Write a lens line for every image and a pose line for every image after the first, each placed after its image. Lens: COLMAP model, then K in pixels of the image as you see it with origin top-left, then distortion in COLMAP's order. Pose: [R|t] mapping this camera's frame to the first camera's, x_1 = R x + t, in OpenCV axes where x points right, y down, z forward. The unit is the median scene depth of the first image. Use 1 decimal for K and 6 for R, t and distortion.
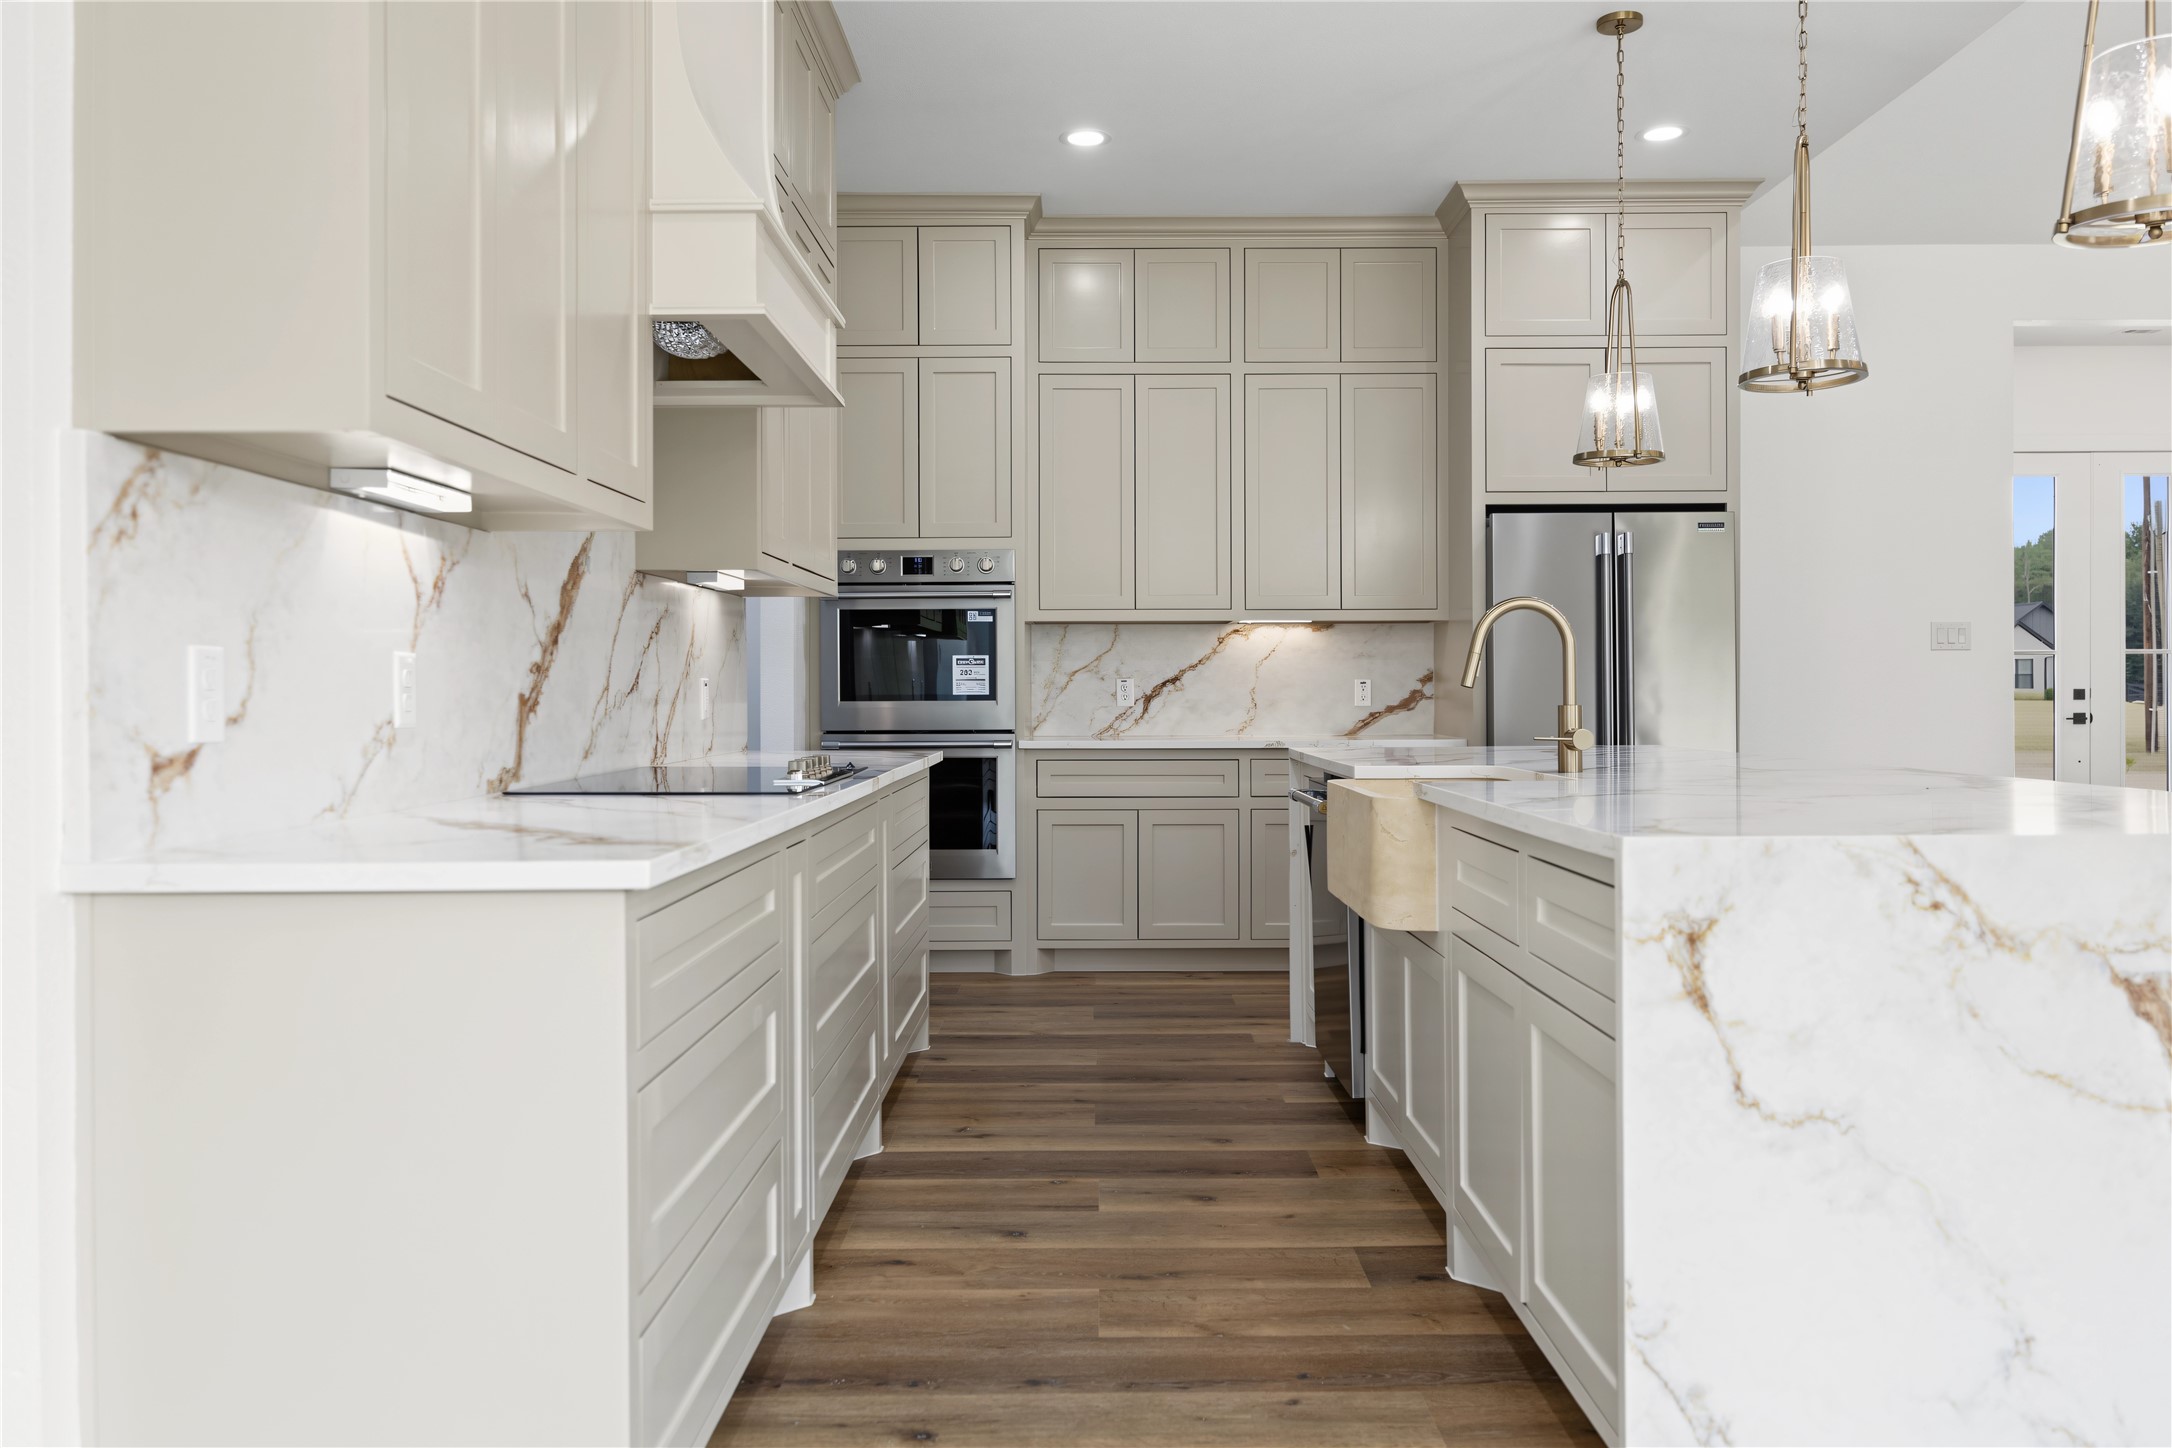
lens RADIAL K [[1615.8, 0, 1085.5], [0, 1615.8, 696.7], [0, 0, 1]] dist [0.003579, -0.000355]
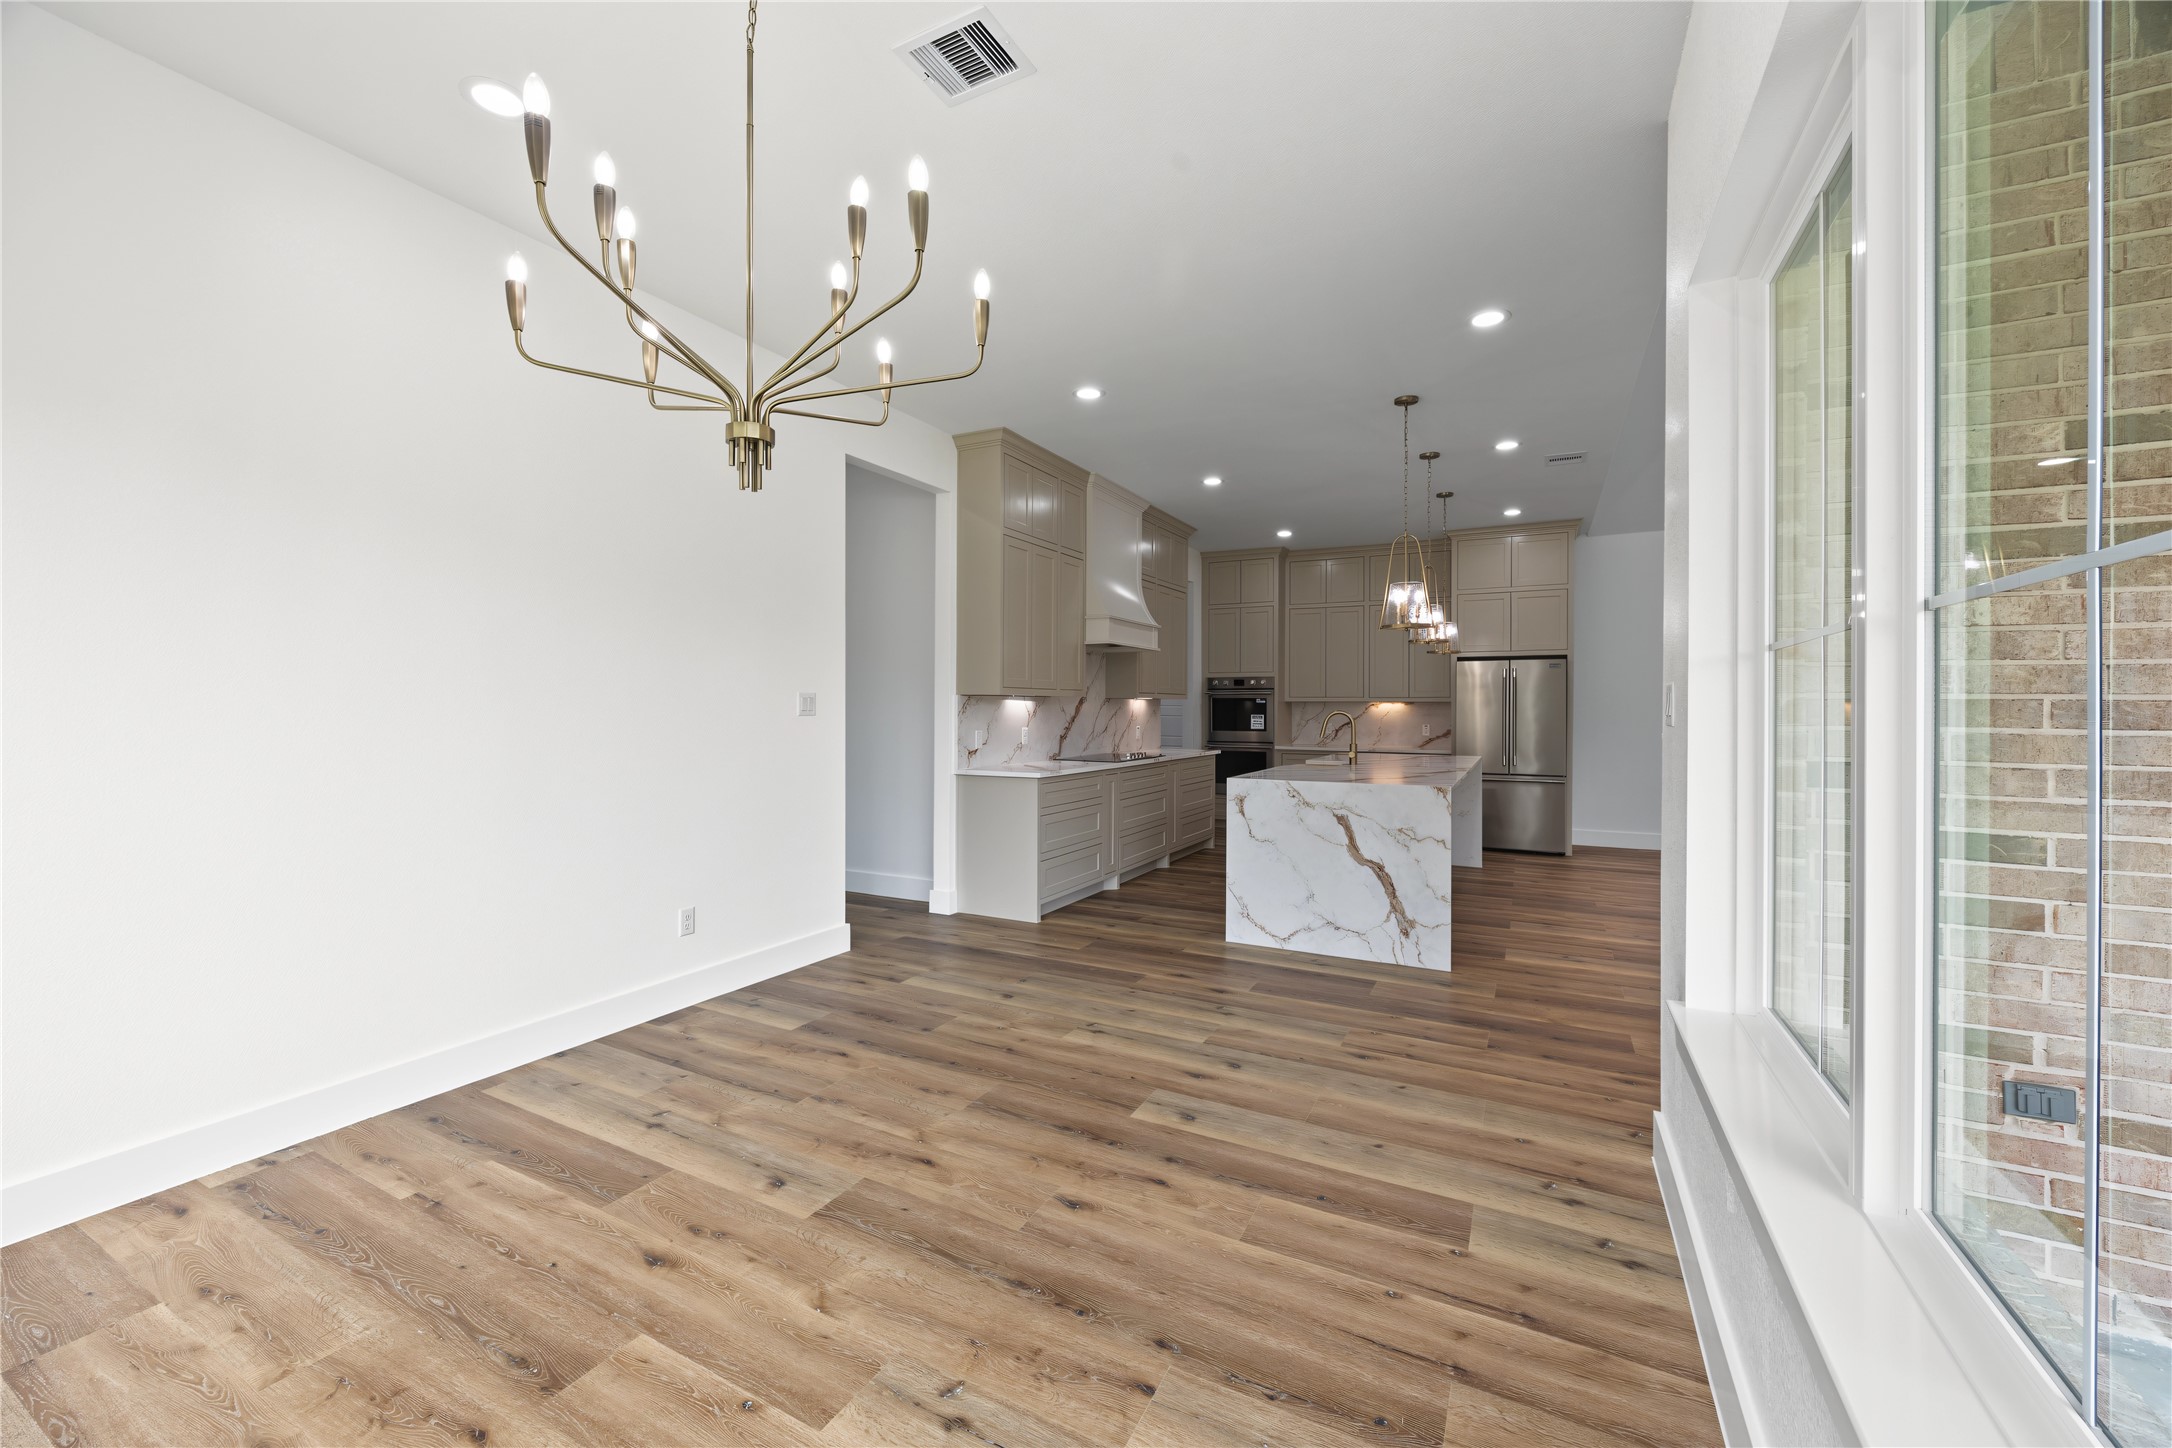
lens RADIAL K [[847.4, 0, 1087.9], [0, 847.4, 712.4], [0, 0, 1]] dist [0.000038, -0.000054]
pose [[0.886956, 0.010448, -0.461735, 0.612838], [-0.009086, 0.999945, 0.005174, -0.062223], [0.461764, -0.000394, 0.887003, -0.756608]]
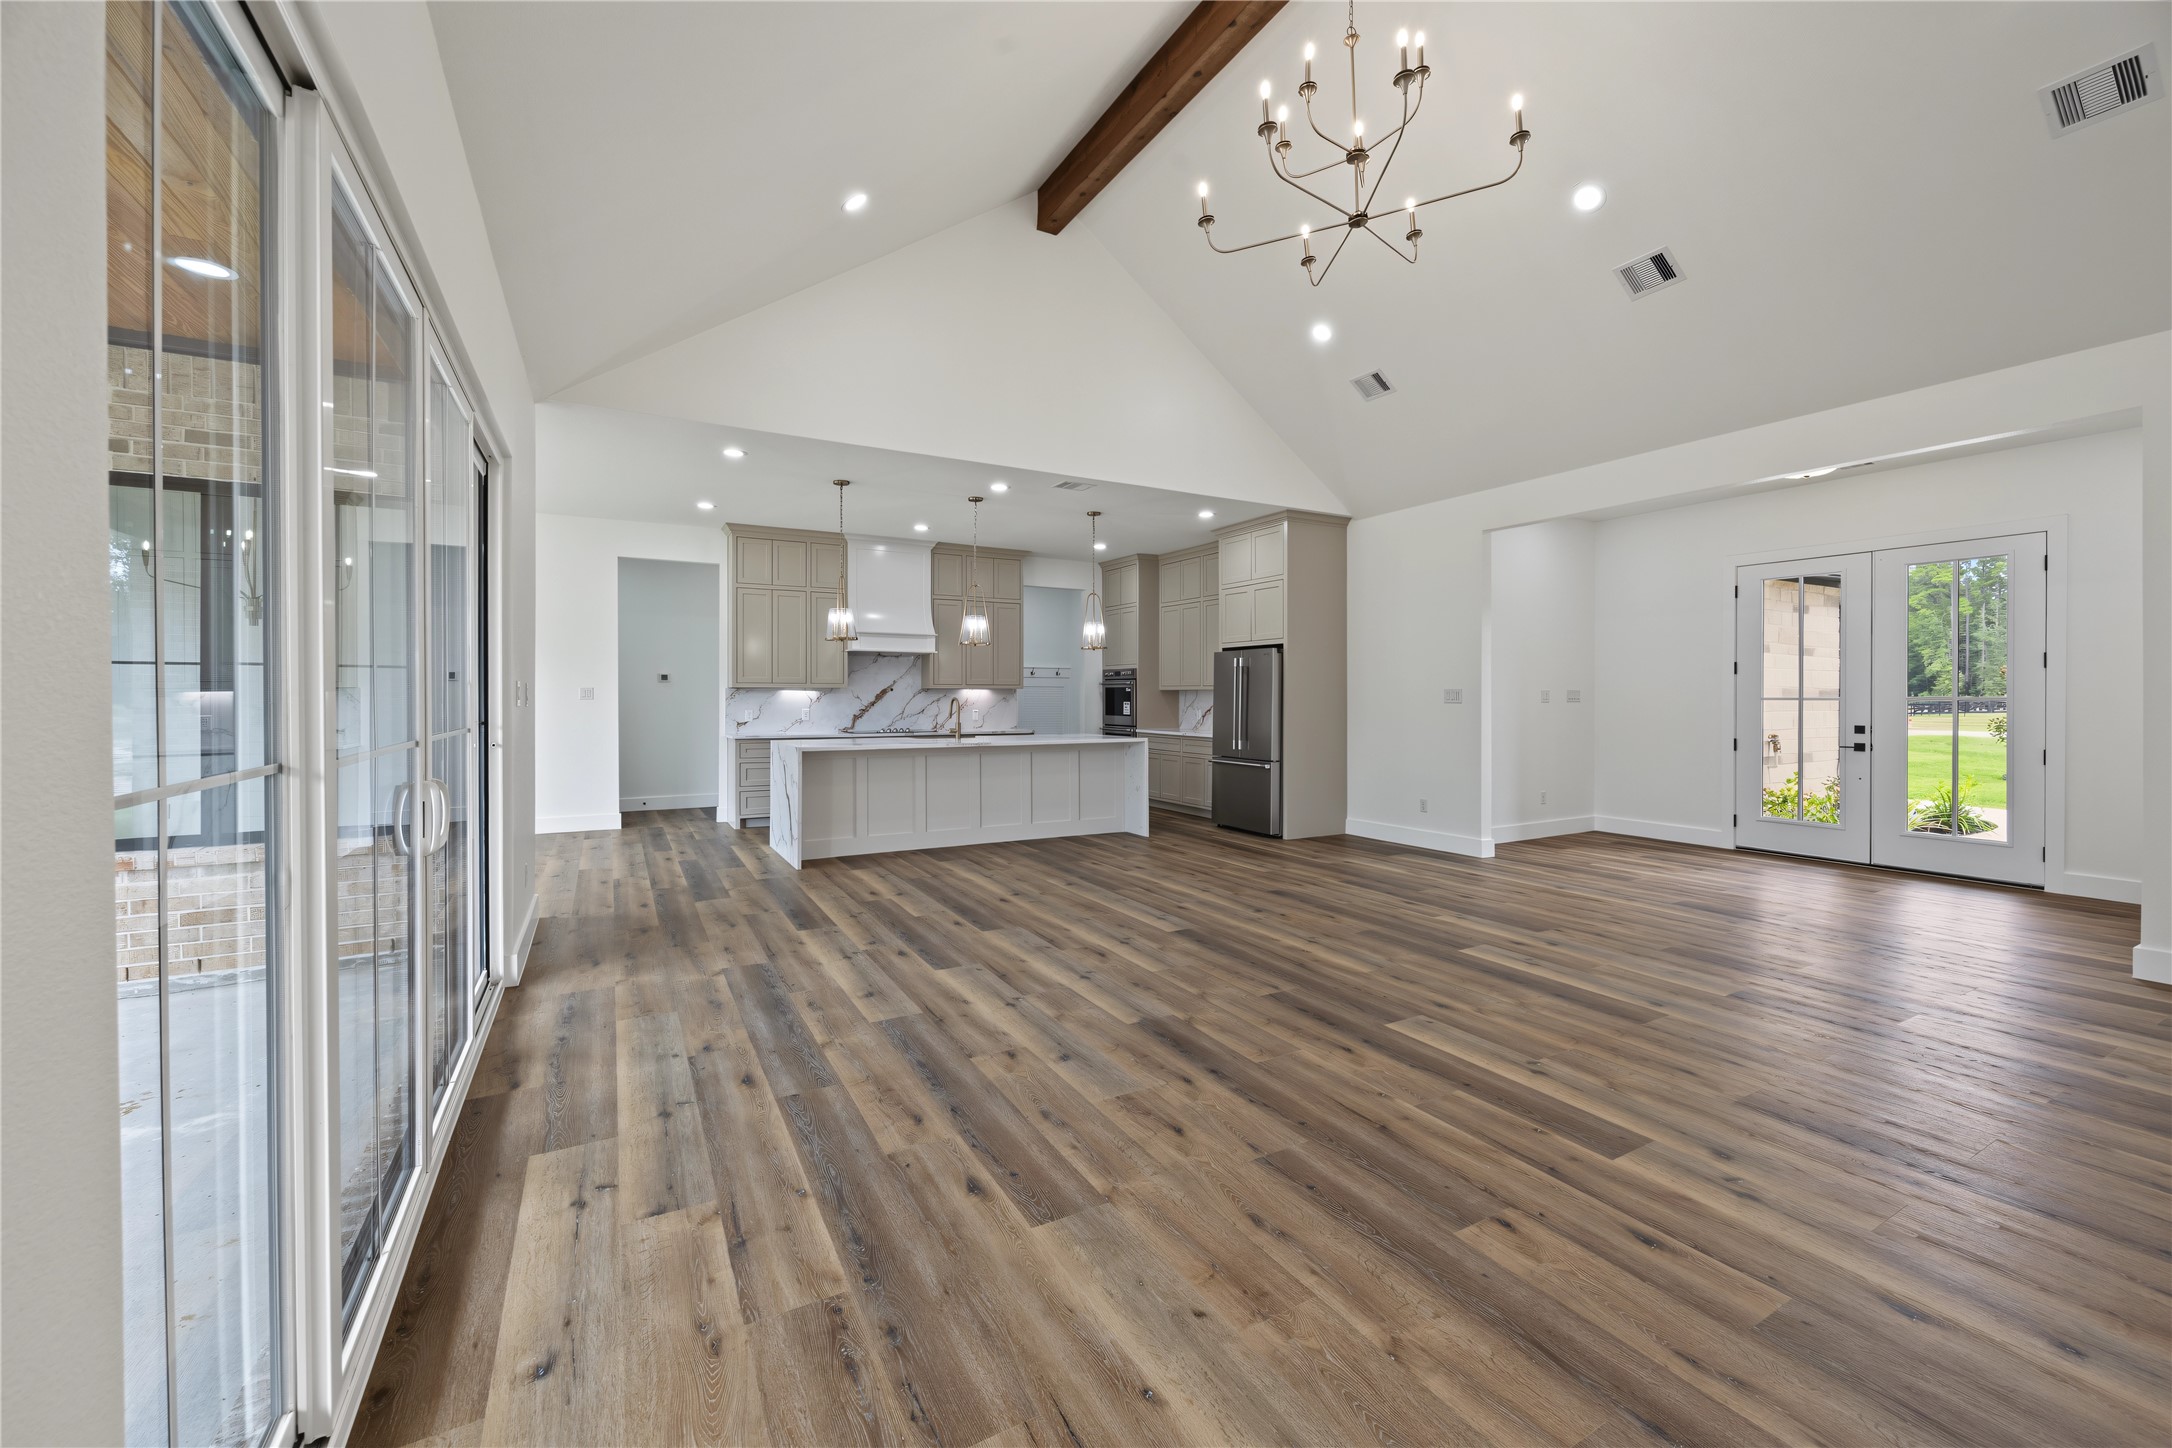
lens RADIAL K [[850.5, 0, 1083.7], [0, 850.5, 699.1], [0, 0, 1]] dist [-0.000362, -0.000092]
pose [[0.490907, 0.007721, -0.871178, 2.406023], [-0.006542, 0.999965, 0.005177, -0.070257], [0.871188, 0.003158, 0.490940, 0.192182]]
